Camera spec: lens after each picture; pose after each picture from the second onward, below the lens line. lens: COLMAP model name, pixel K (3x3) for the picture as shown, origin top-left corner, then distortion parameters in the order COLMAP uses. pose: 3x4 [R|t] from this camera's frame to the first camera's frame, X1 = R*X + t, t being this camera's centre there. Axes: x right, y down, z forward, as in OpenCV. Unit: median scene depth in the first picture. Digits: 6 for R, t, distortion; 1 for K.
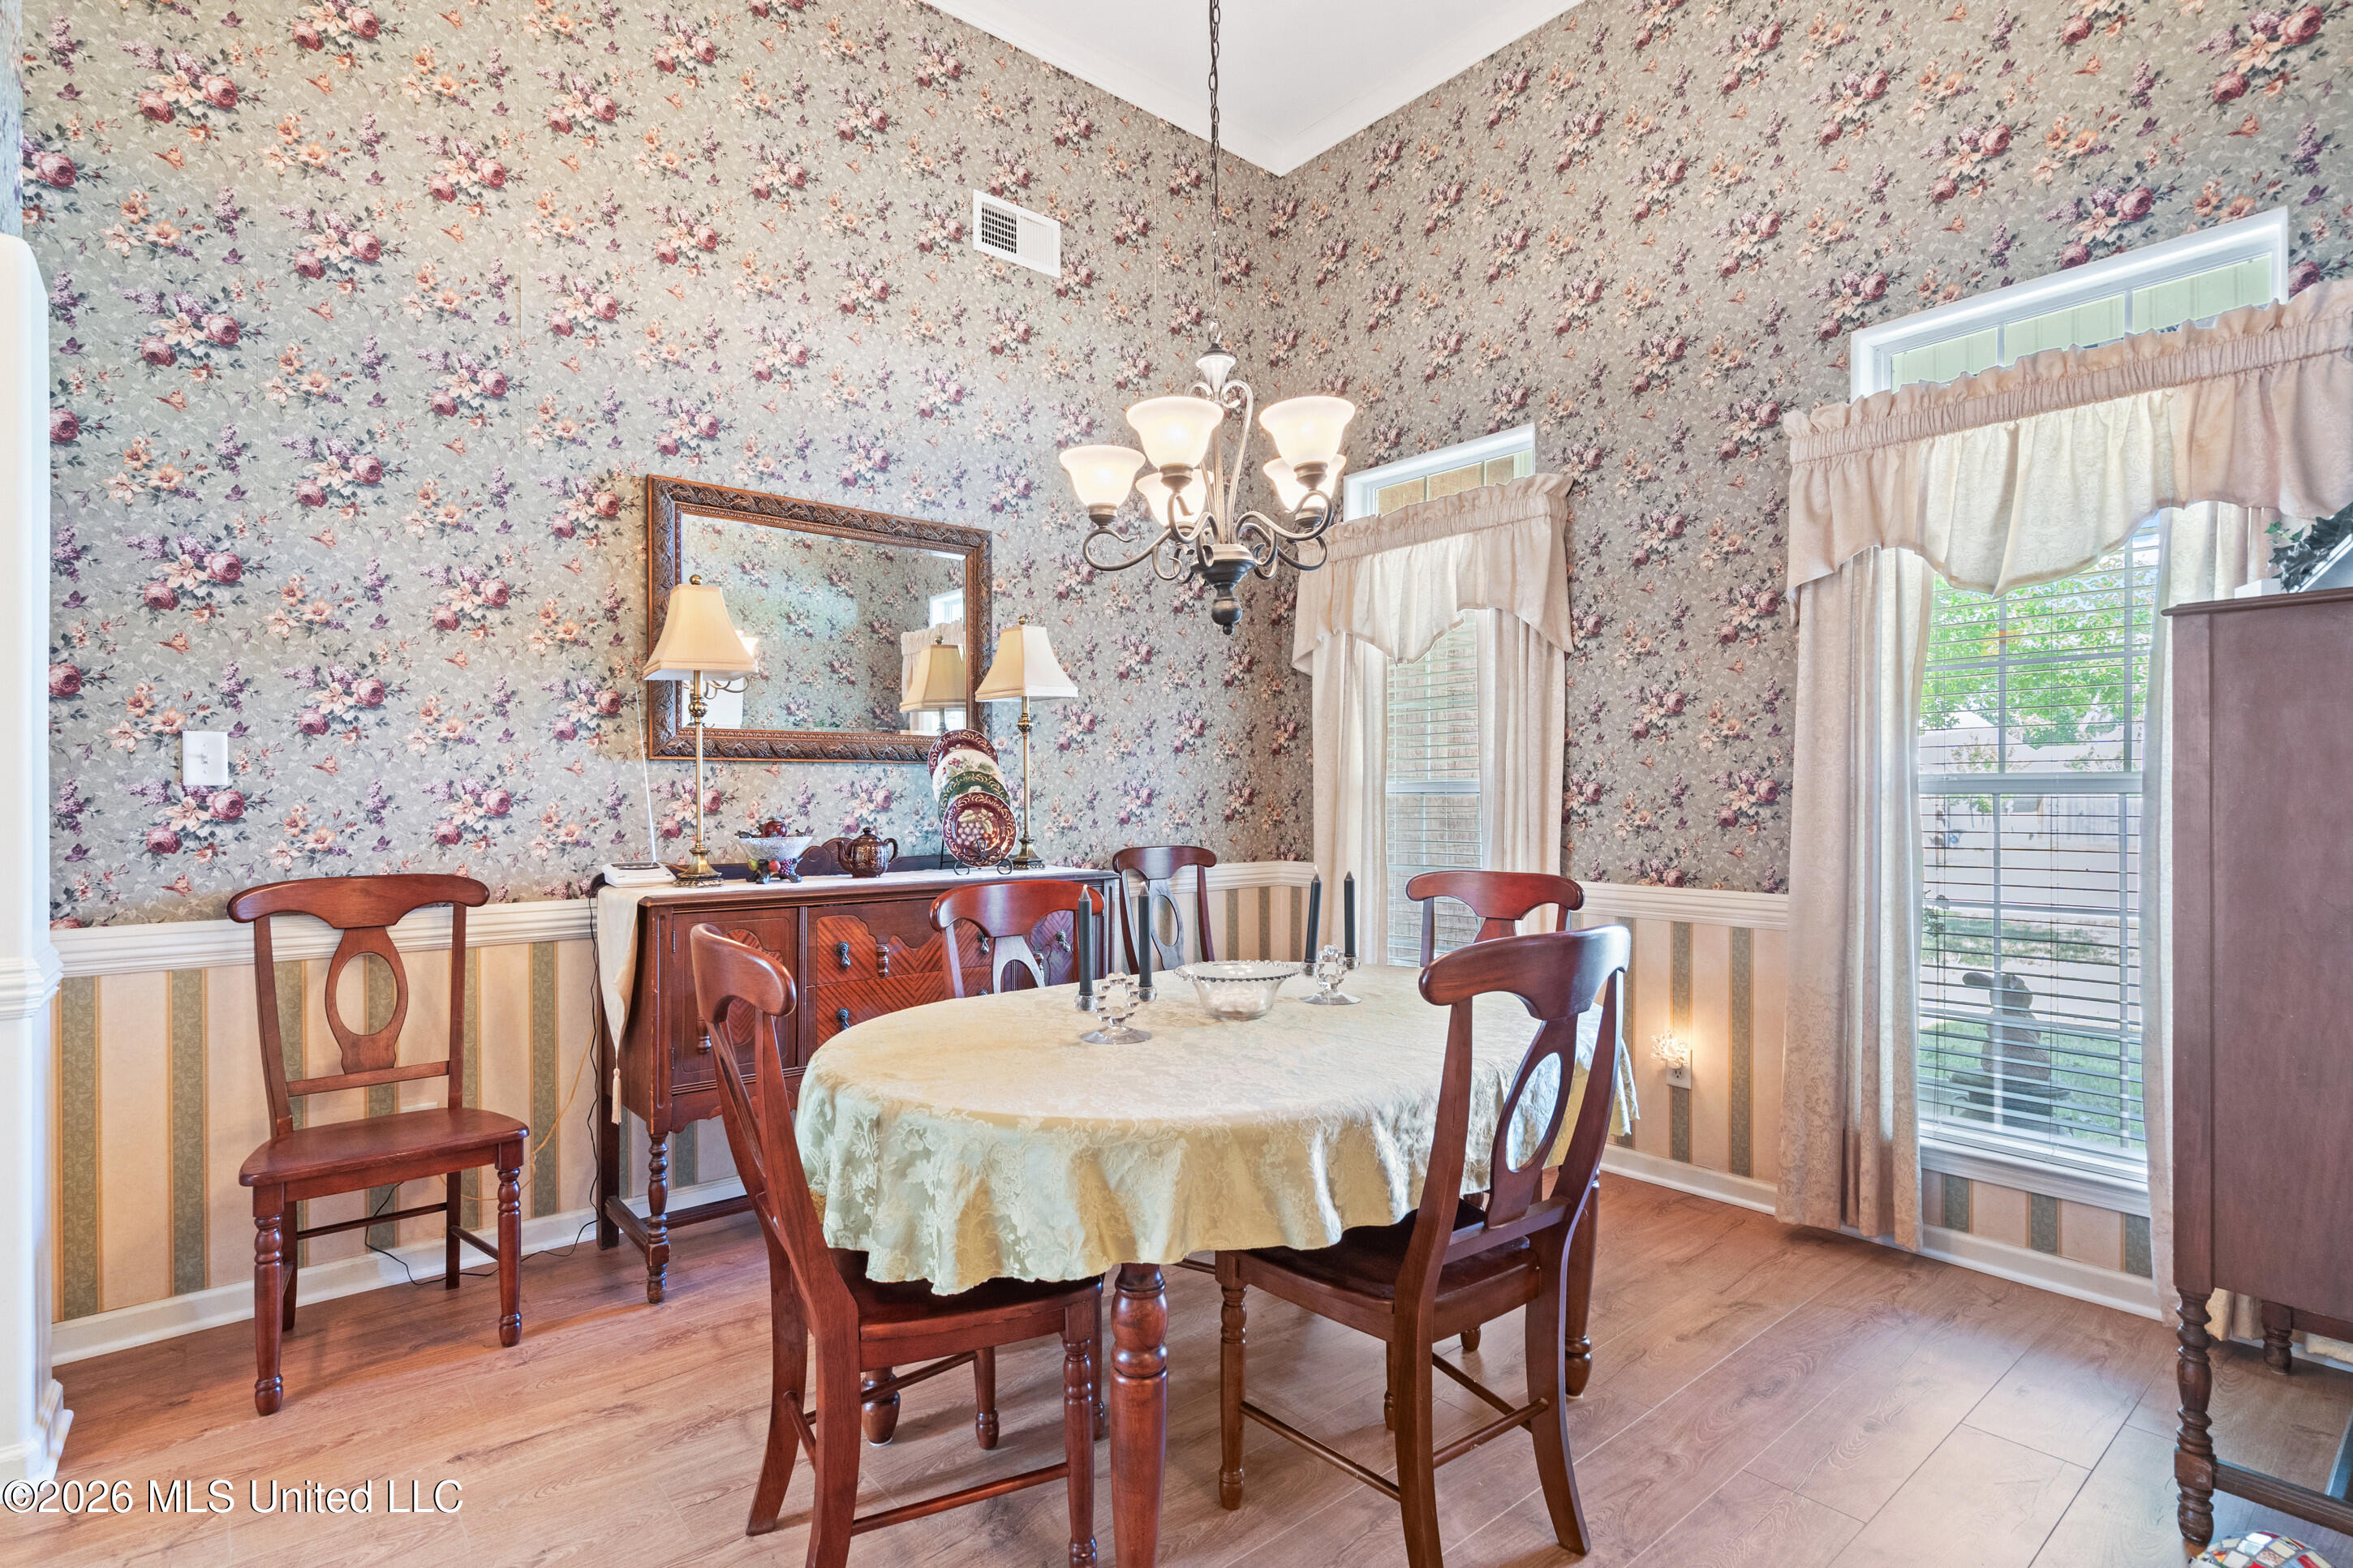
lens RADIAL K [[1145.4, 0, 1185.6], [0, 1145.4, 788.0], [0, 0, 1]] dist [0.004906, 0.001711]
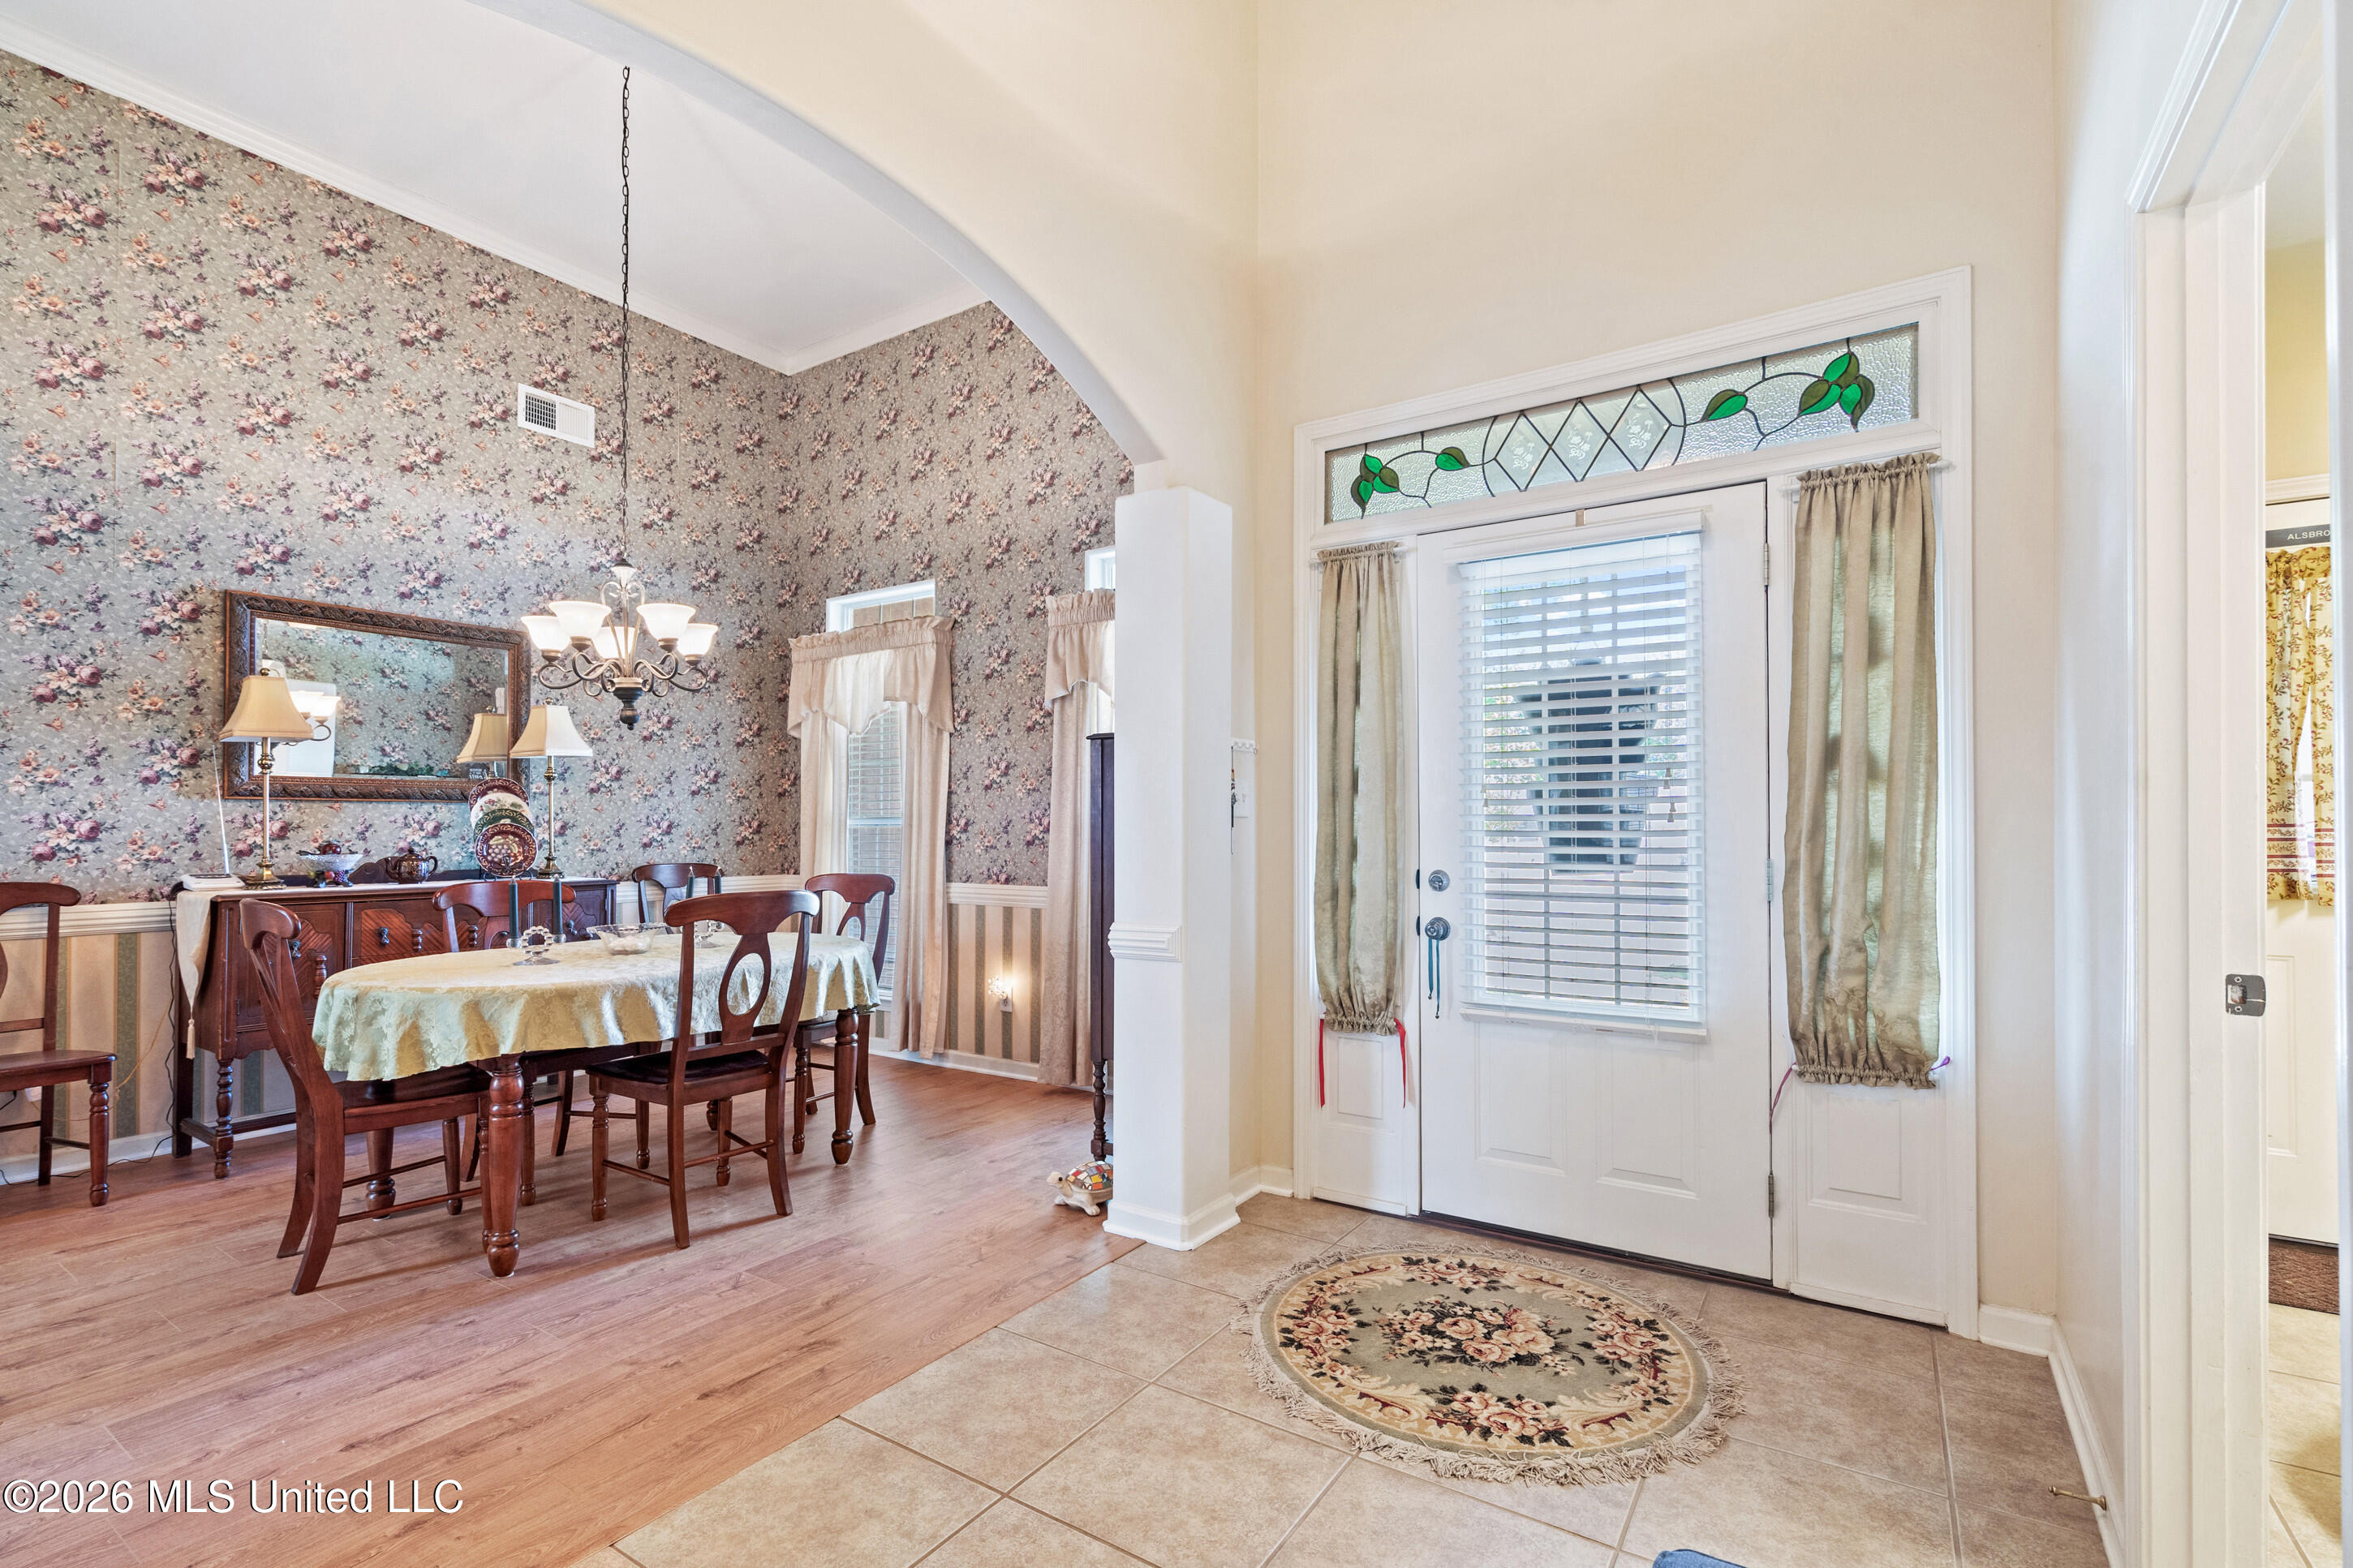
lens RADIAL K [[1067.1, 0, 1162.8], [0, 1067.1, 807.4], [0, 0, 1]] dist [-0.001638, 0.002029]
pose [[0.963657, 0.006246, 0.267071, 0.260722], [-0.002387, 0.999888, -0.014772, 0.001527], [-0.267133, 0.013598, 0.963564, -0.504923]]
